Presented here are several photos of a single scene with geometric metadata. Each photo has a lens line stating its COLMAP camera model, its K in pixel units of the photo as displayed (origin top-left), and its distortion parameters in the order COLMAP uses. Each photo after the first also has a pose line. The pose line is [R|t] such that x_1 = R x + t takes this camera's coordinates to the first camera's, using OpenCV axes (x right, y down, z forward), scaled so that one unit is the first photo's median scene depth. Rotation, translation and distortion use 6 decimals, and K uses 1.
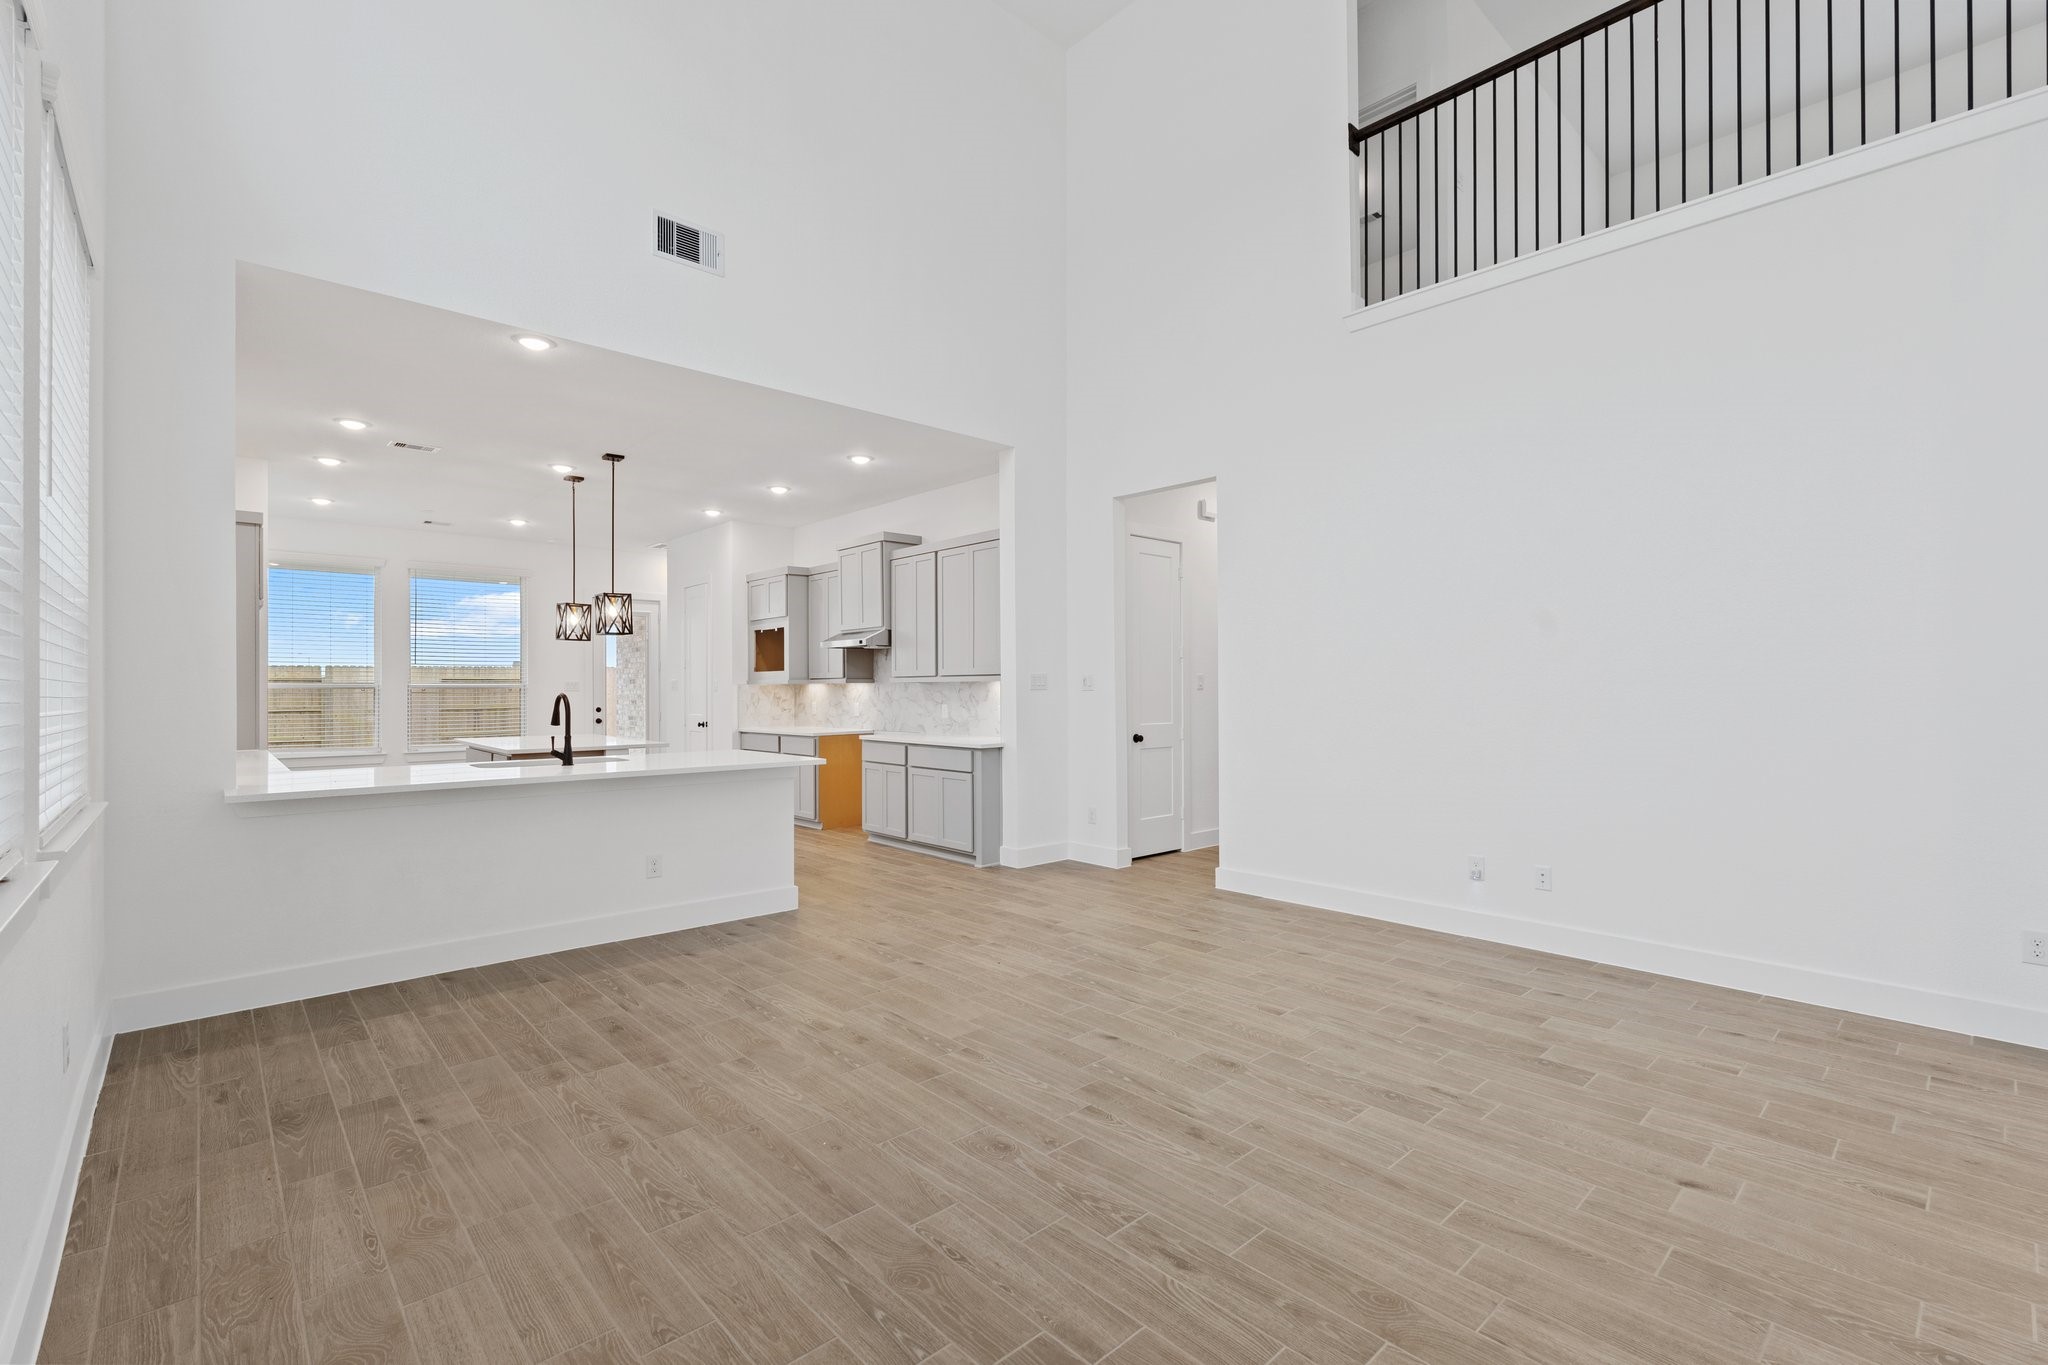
lens RADIAL K [[904.5, 0, 1028.6], [0, 904.5, 688.1], [0, 0, 1]] dist [0.000104, 0.000484]
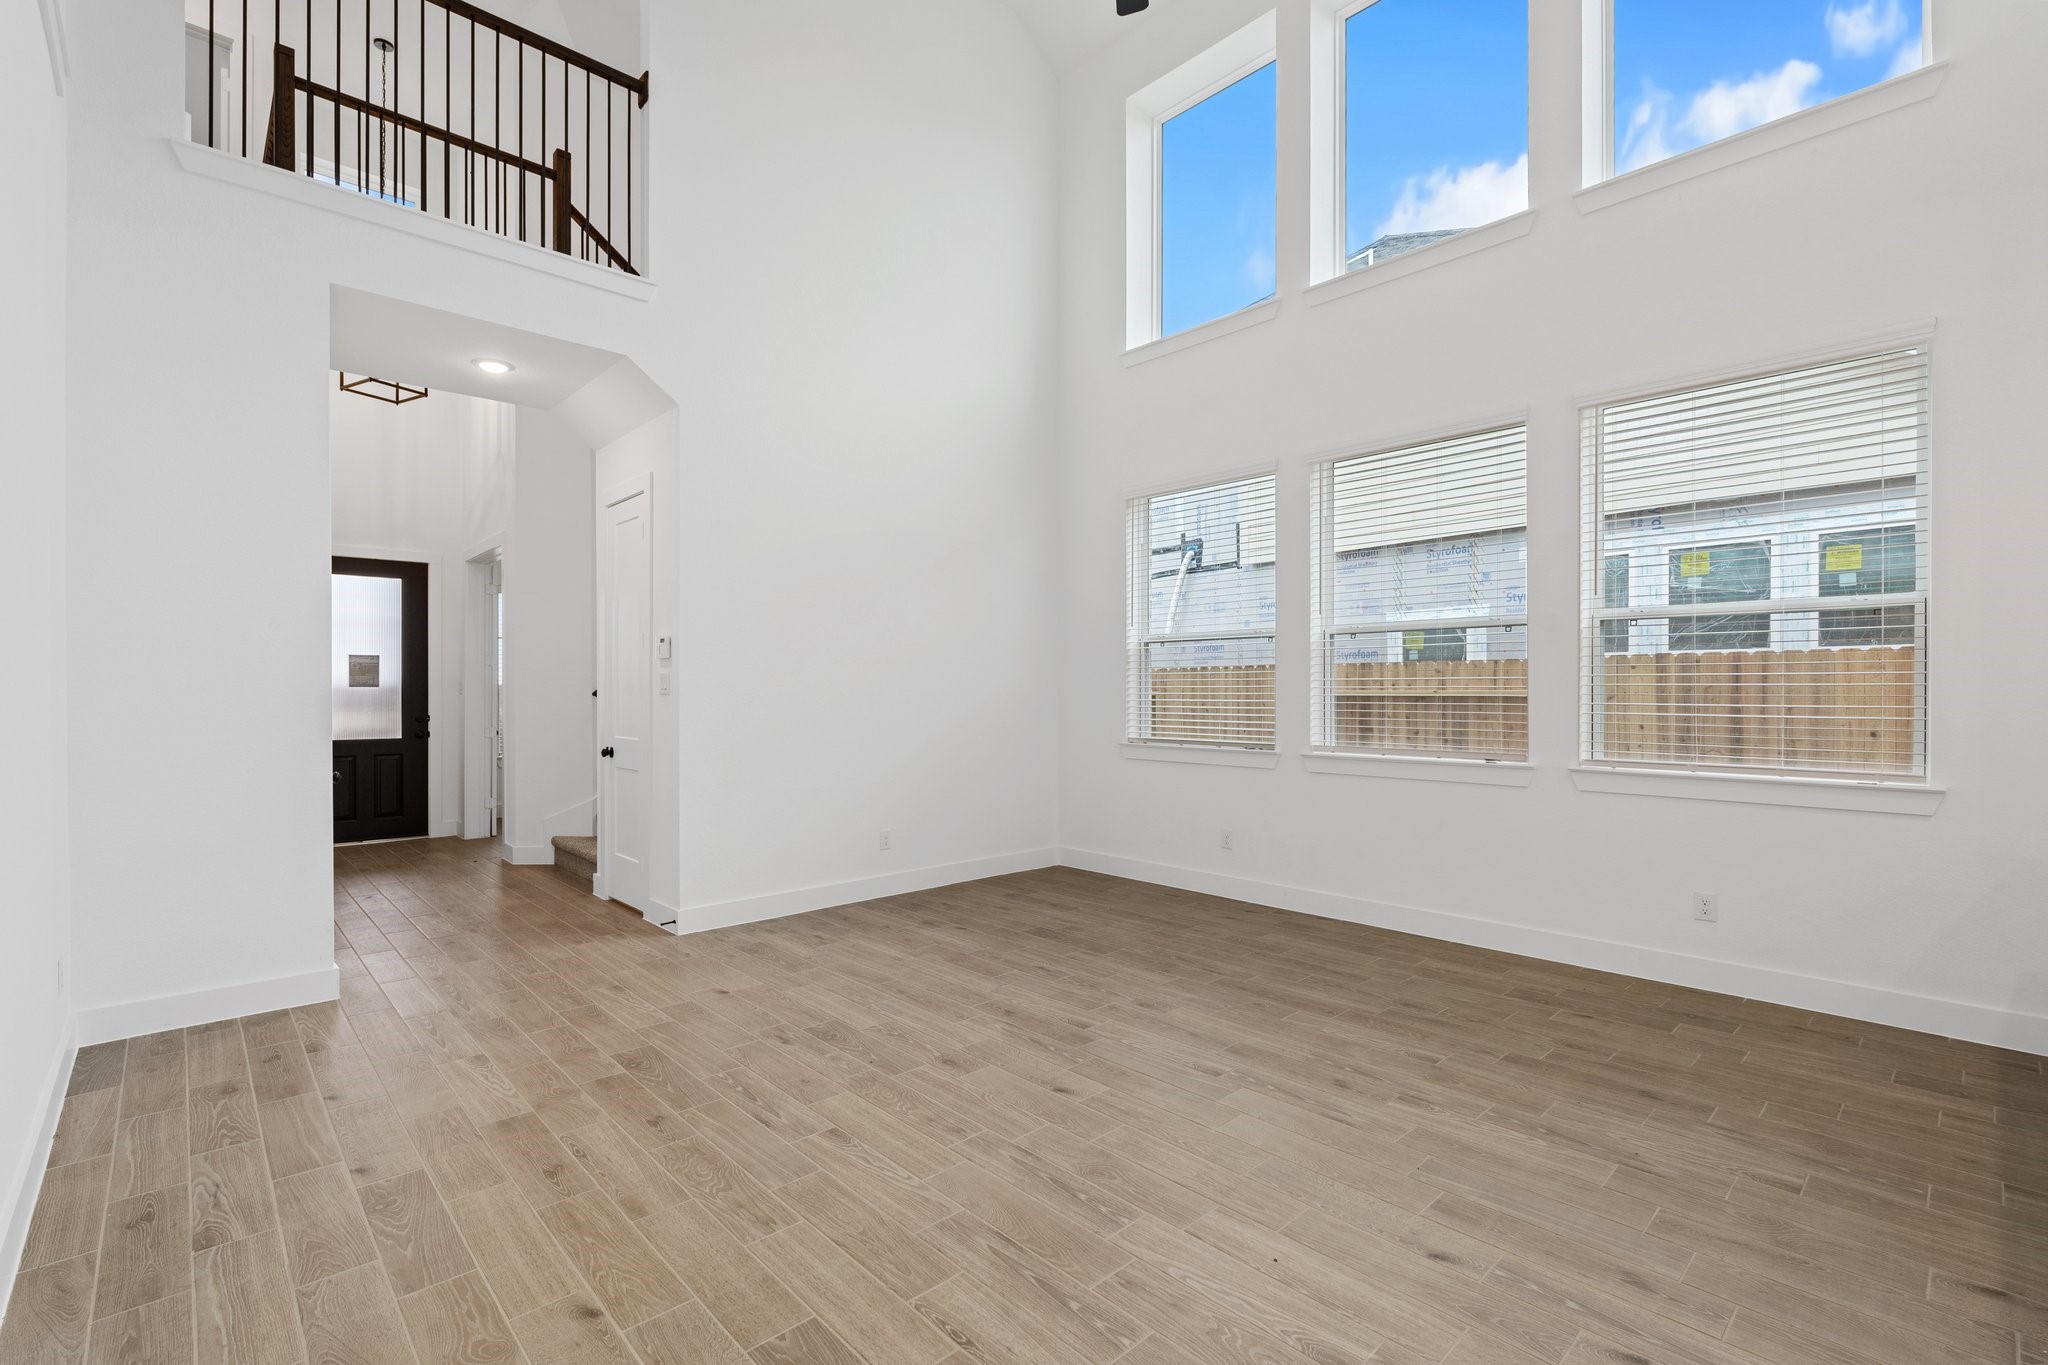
lens RADIAL K [[904.5, 0, 1028.6], [0, 904.5, 688.1], [0, 0, 1]] dist [0.000104, 0.000484]
pose [[-0.999957, 0.003564, -0.008508, 0.140502], [0.003609, 0.999980, -0.005270, 0.000400], [0.008489, -0.005301, -0.999950, 2.043991]]
